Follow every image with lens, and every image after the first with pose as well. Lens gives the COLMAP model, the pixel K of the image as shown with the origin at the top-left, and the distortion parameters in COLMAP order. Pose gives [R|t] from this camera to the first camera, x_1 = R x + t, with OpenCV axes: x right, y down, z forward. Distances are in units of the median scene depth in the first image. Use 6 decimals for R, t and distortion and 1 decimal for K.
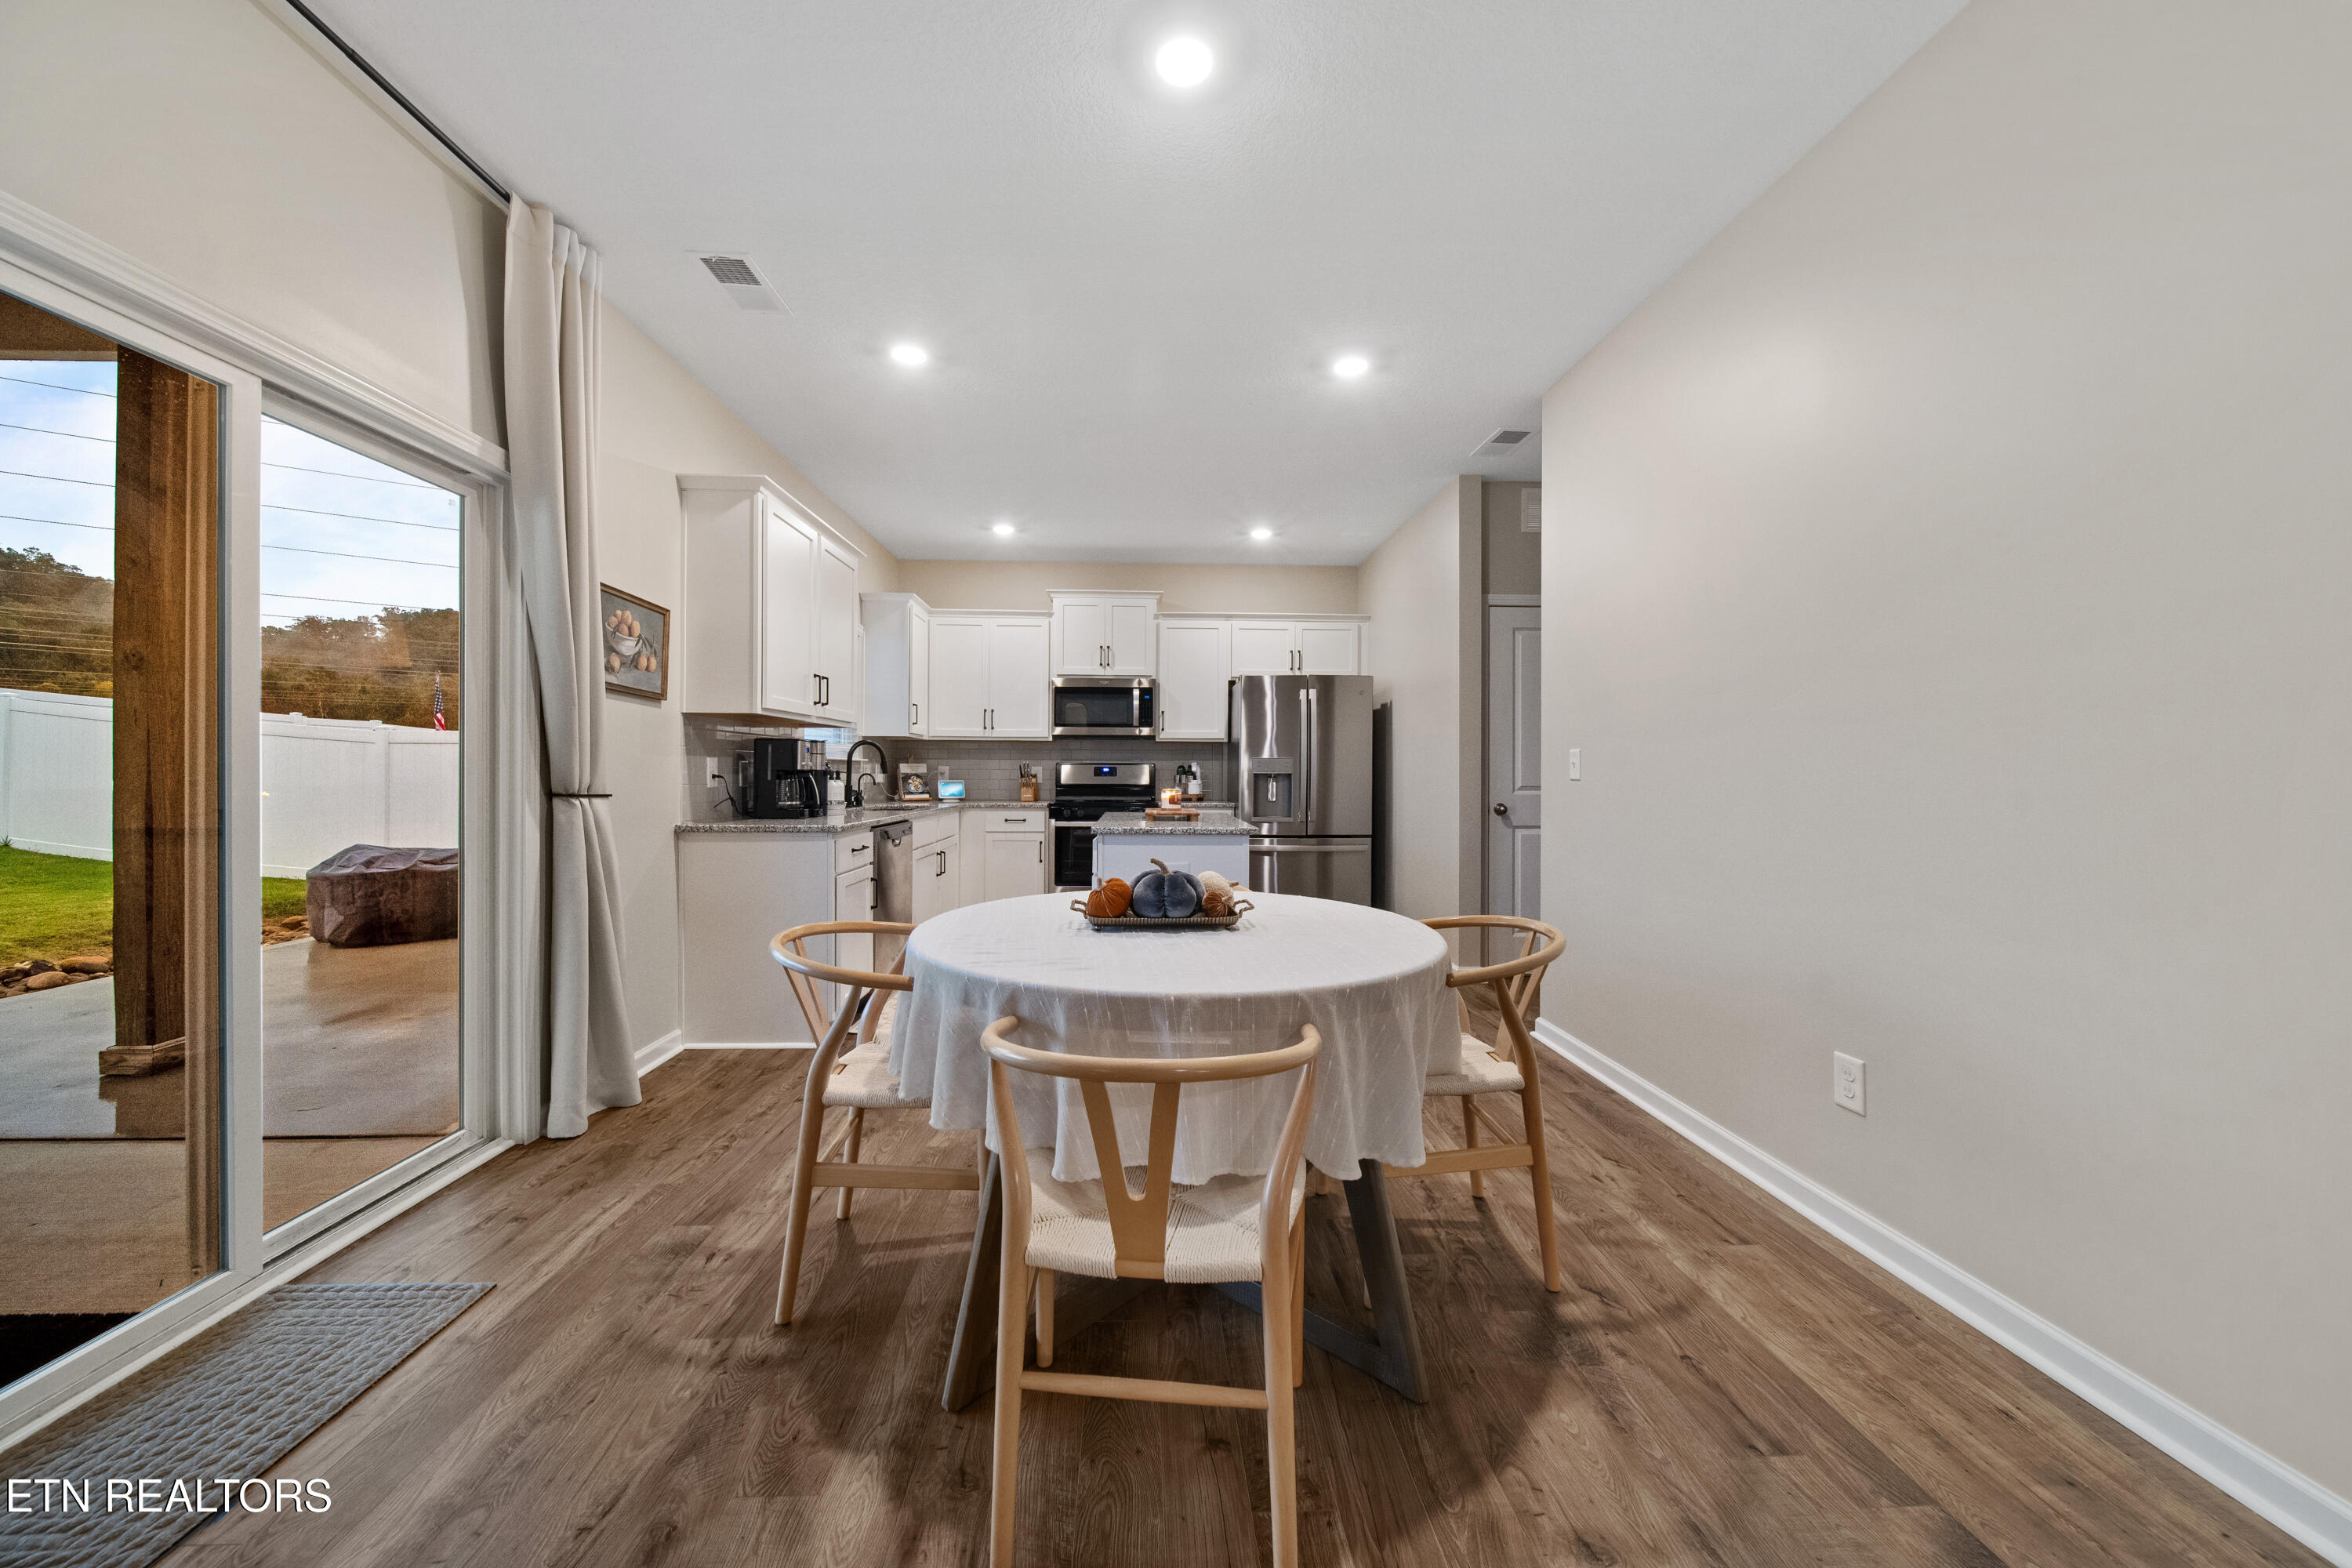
lens RADIAL K [[839.7, 0, 1172.7], [0, 839.7, 771.4], [0, 0, 1]] dist [-0.002908, -0.001361]
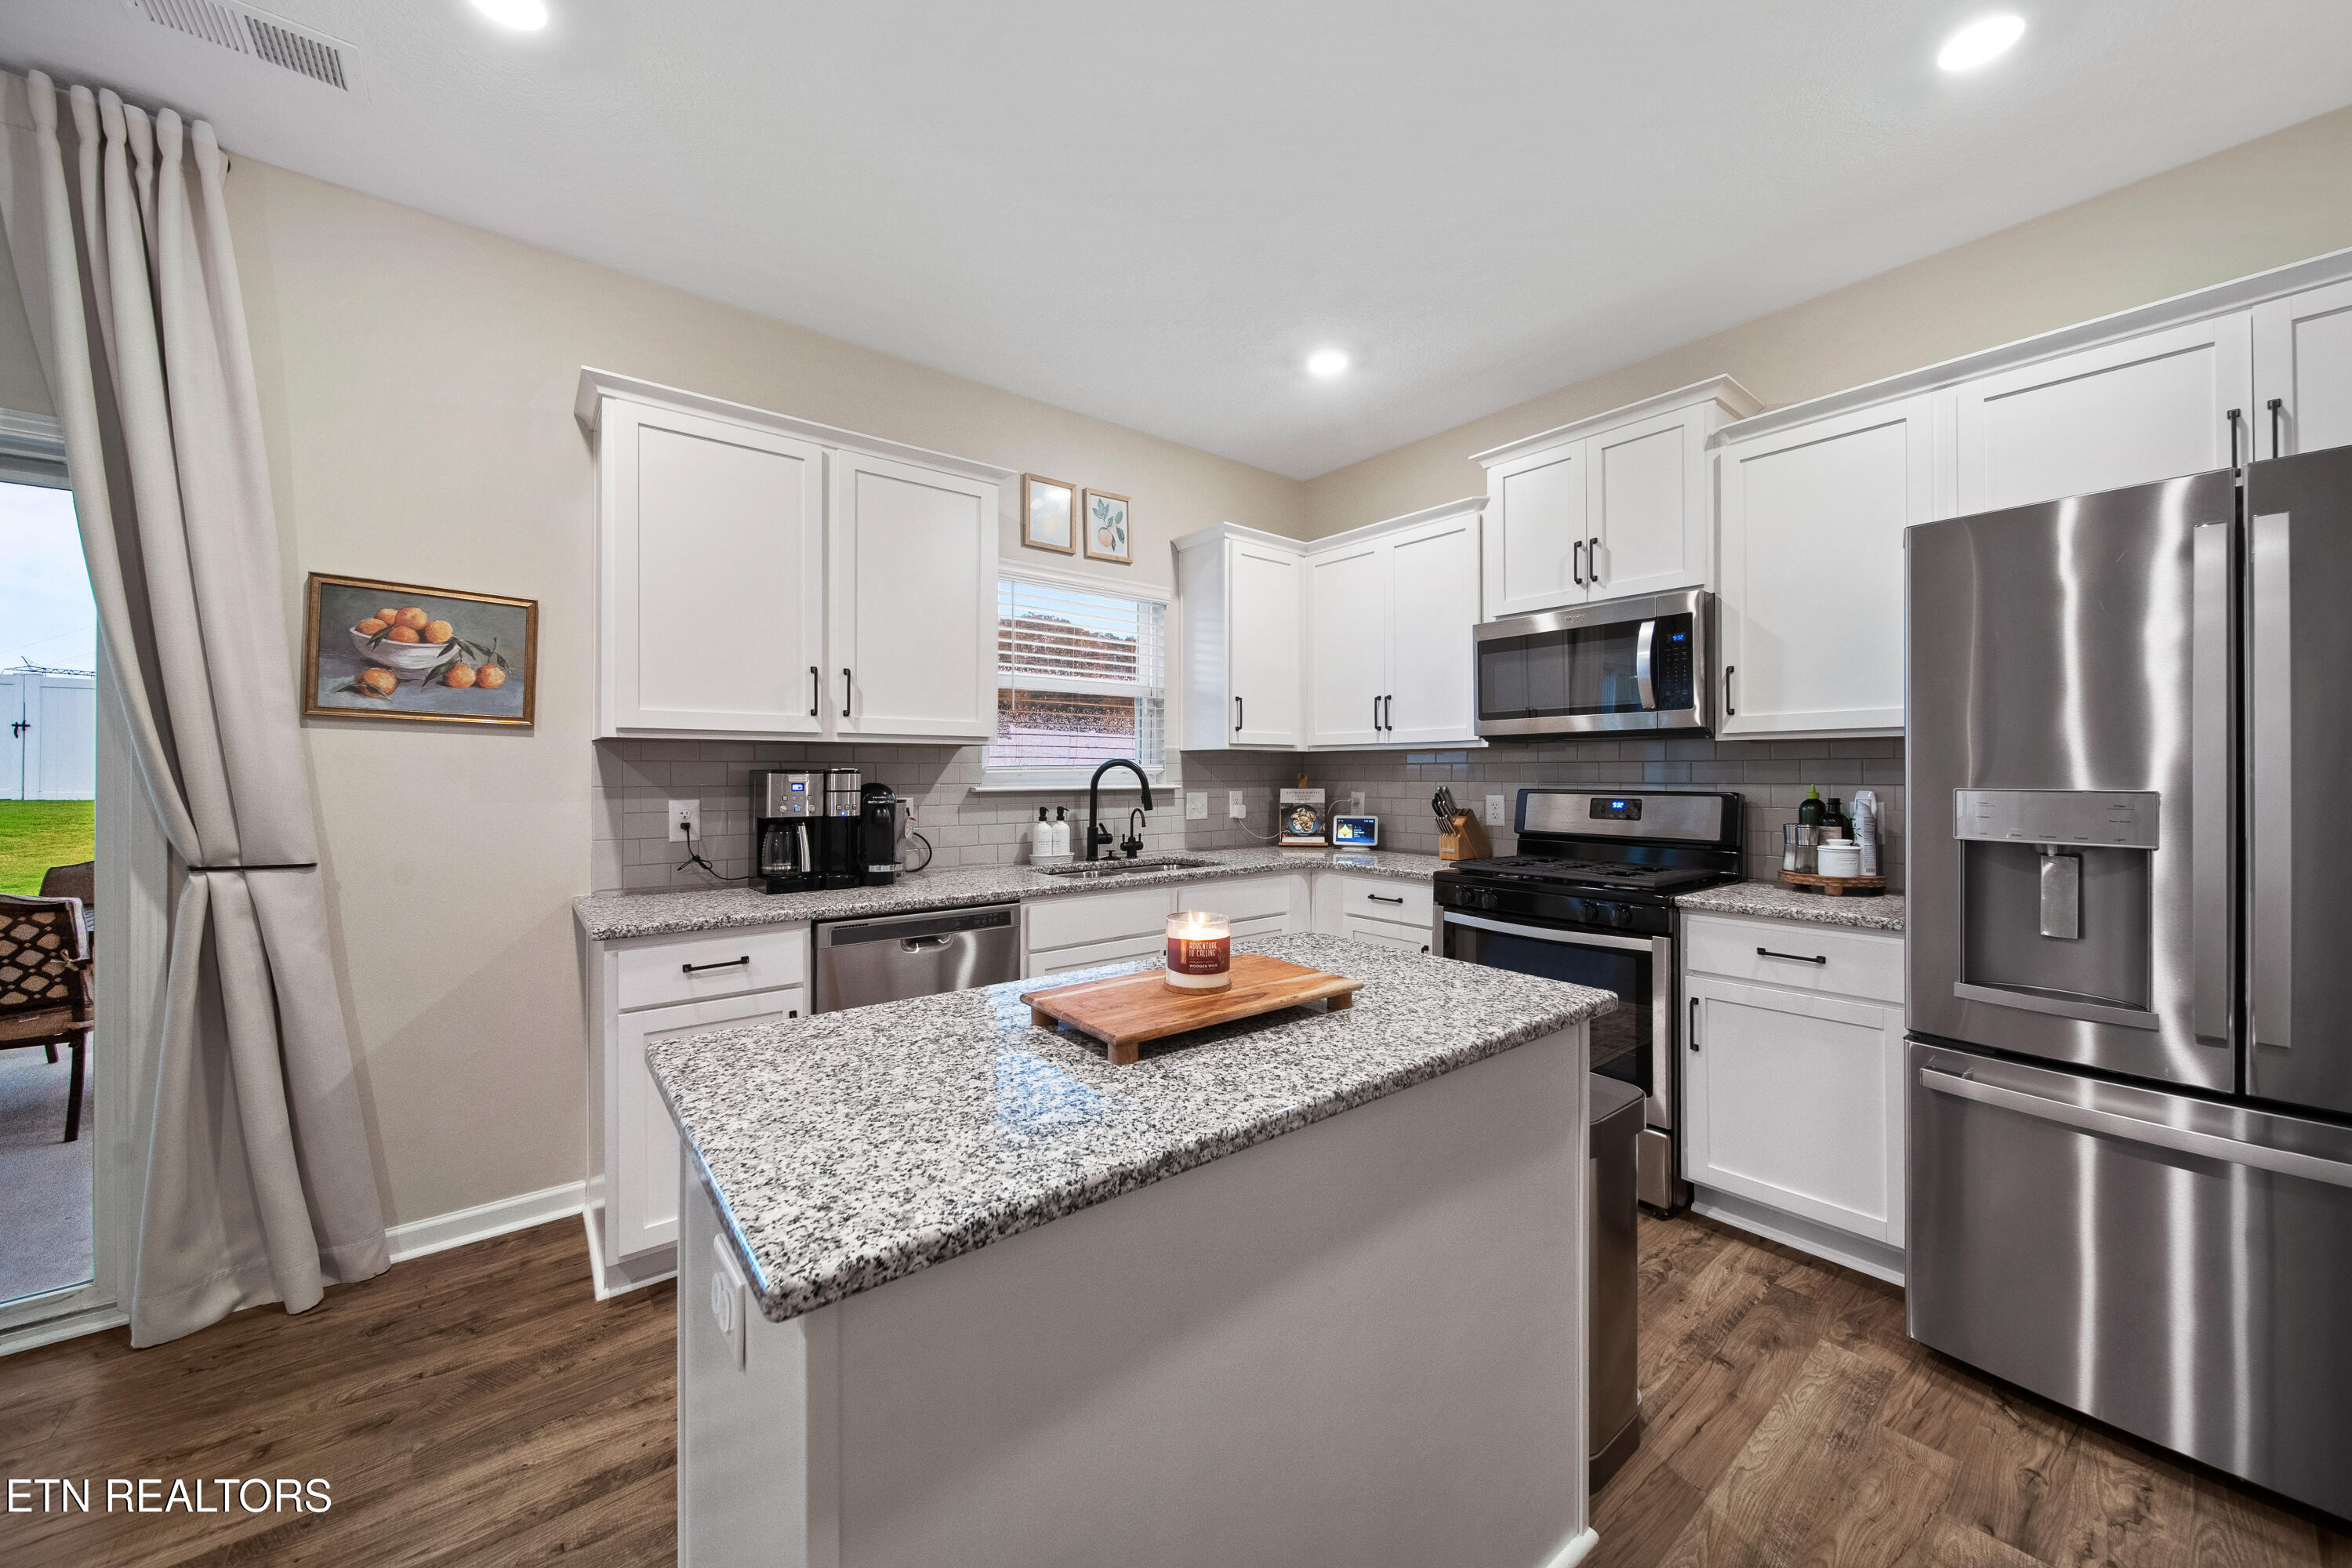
lens RADIAL K [[839.7, 0, 1170.4], [0, 839.7, 772.1], [0, 0, 1]] dist [-0.002908, -0.001361]
pose [[0.585217, -0.004783, -0.810863, 0.170559], [0.005304, 0.999984, -0.002071, -0.022740], [0.810859, -0.003089, 0.585233, 0.576528]]
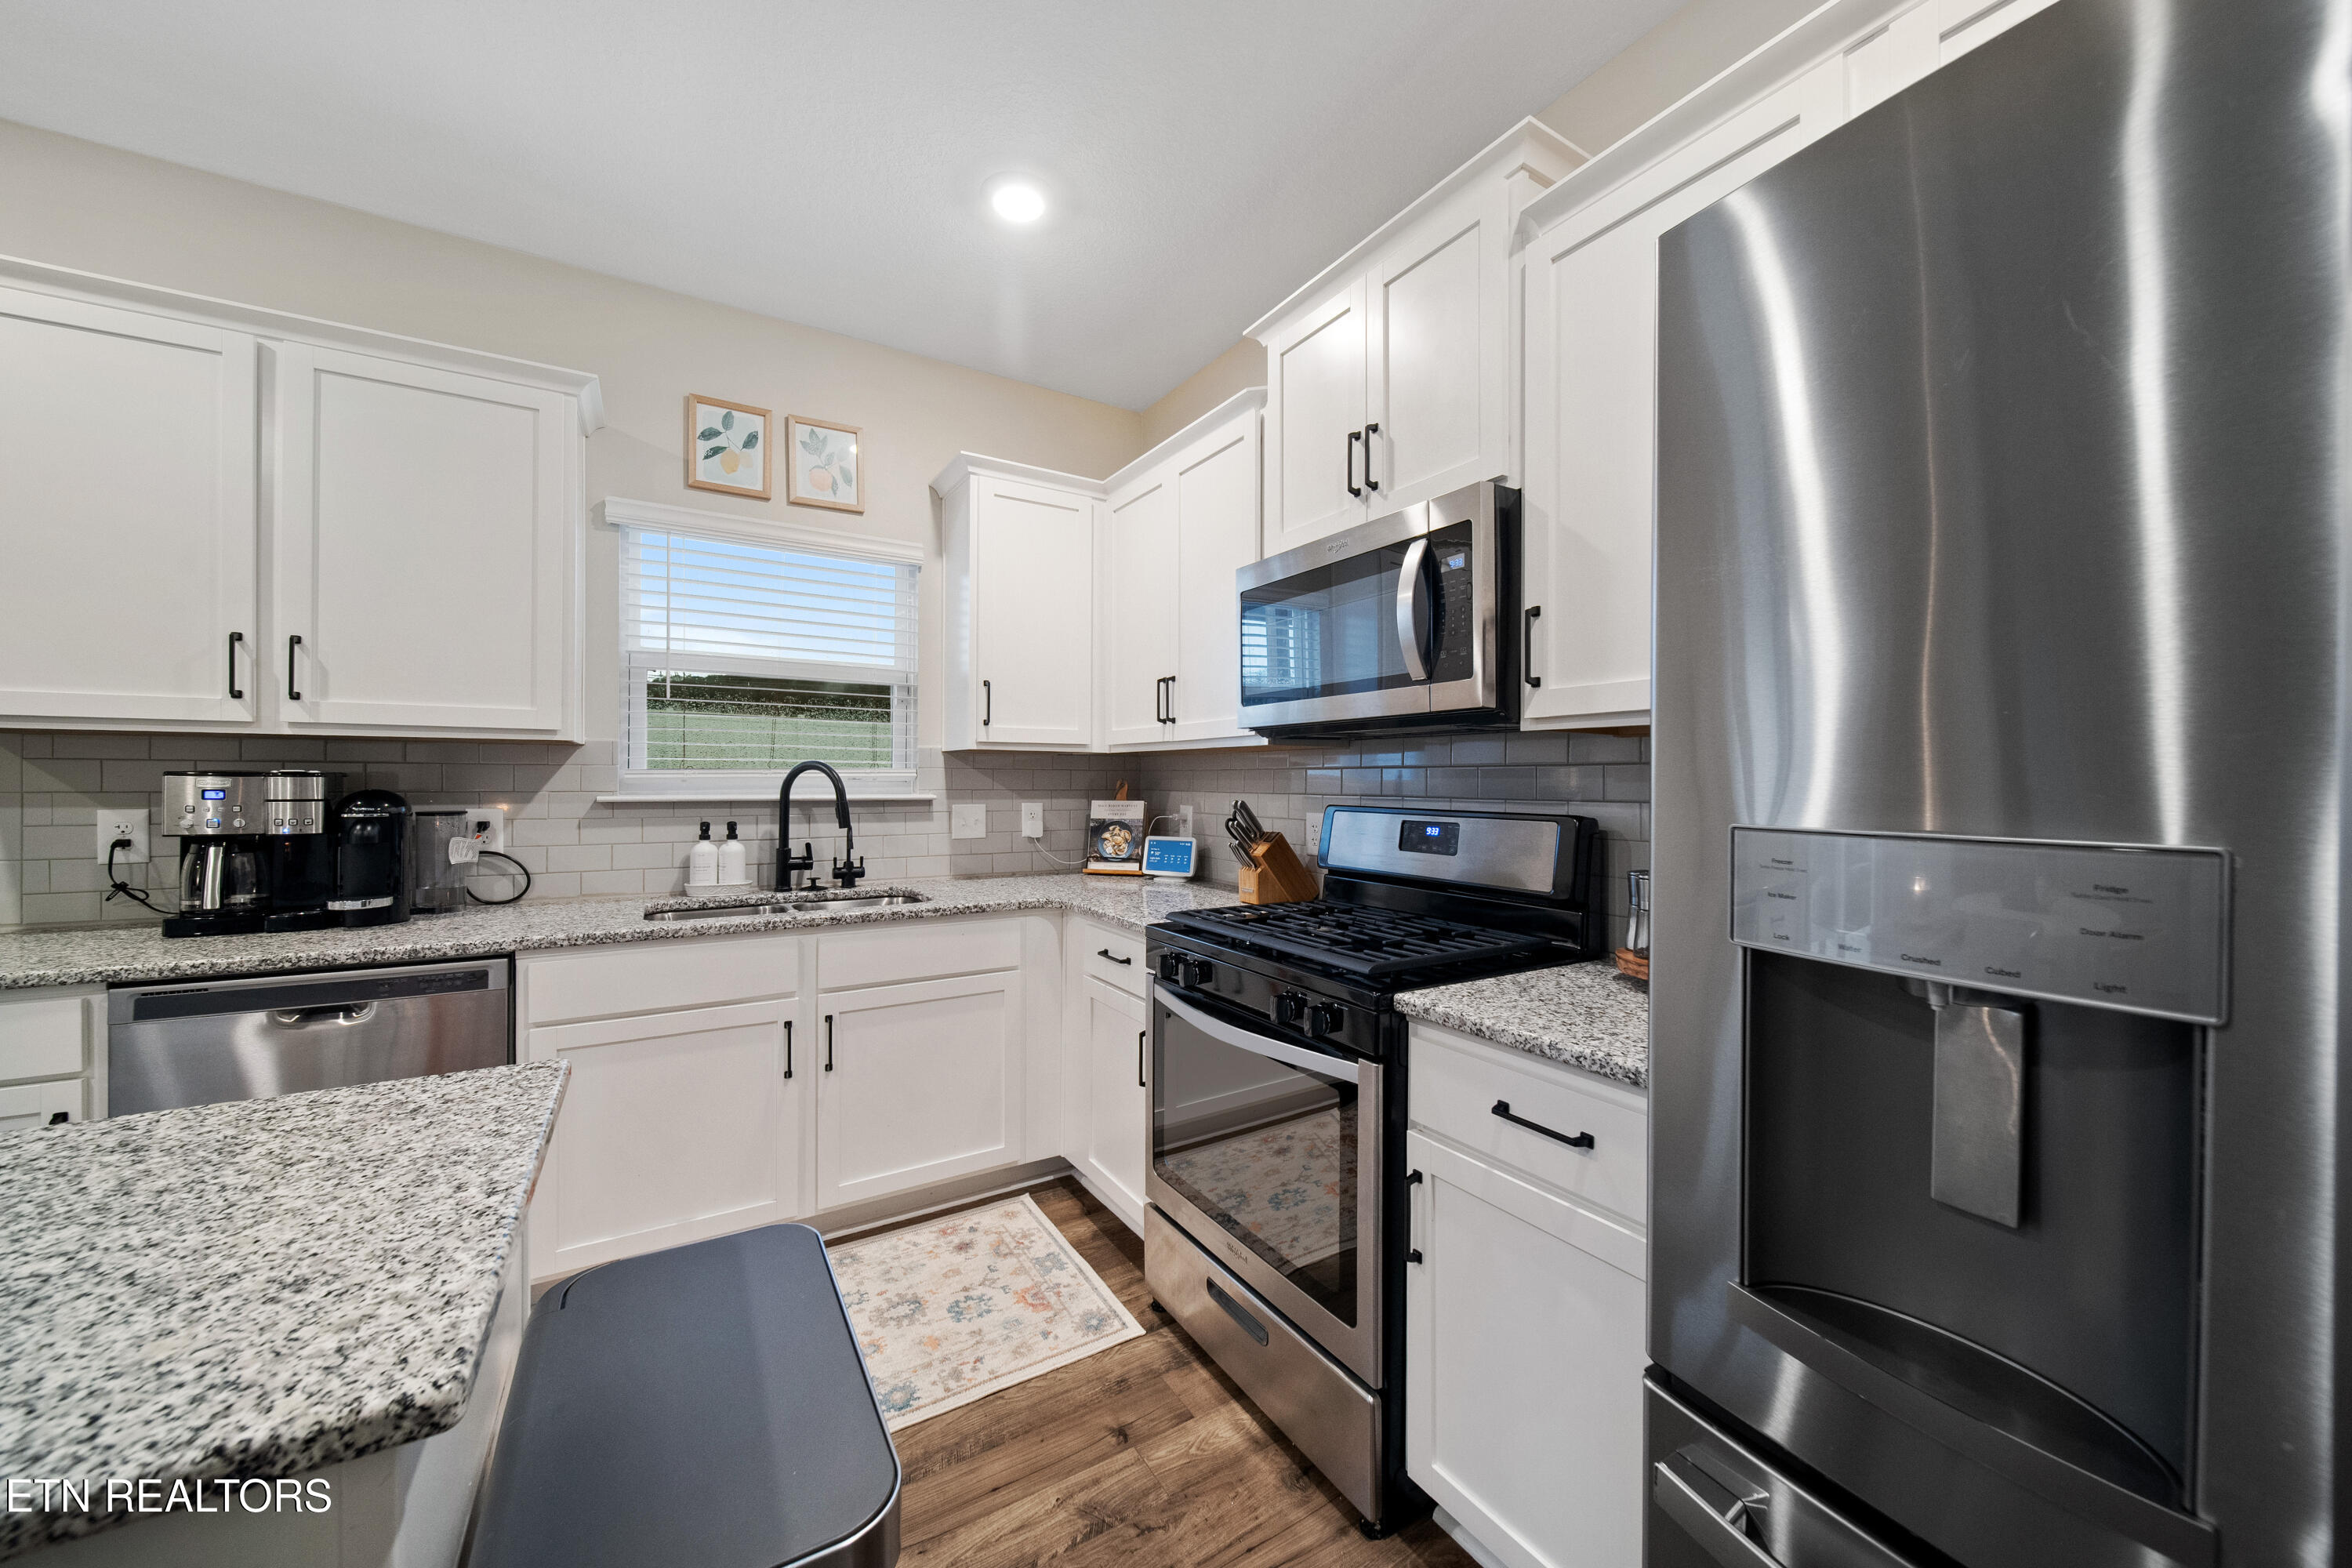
lens RADIAL K [[839.7, 0, 1167.6], [0, 839.7, 783.4], [0, 0, 1]] dist [-0.002908, -0.001361]
pose [[0.479395, 0.003265, -0.877593, 0.162892], [-0.001121, 0.999995, 0.003108, -0.022673], [0.877599, -0.000506, 0.479396, 0.841639]]
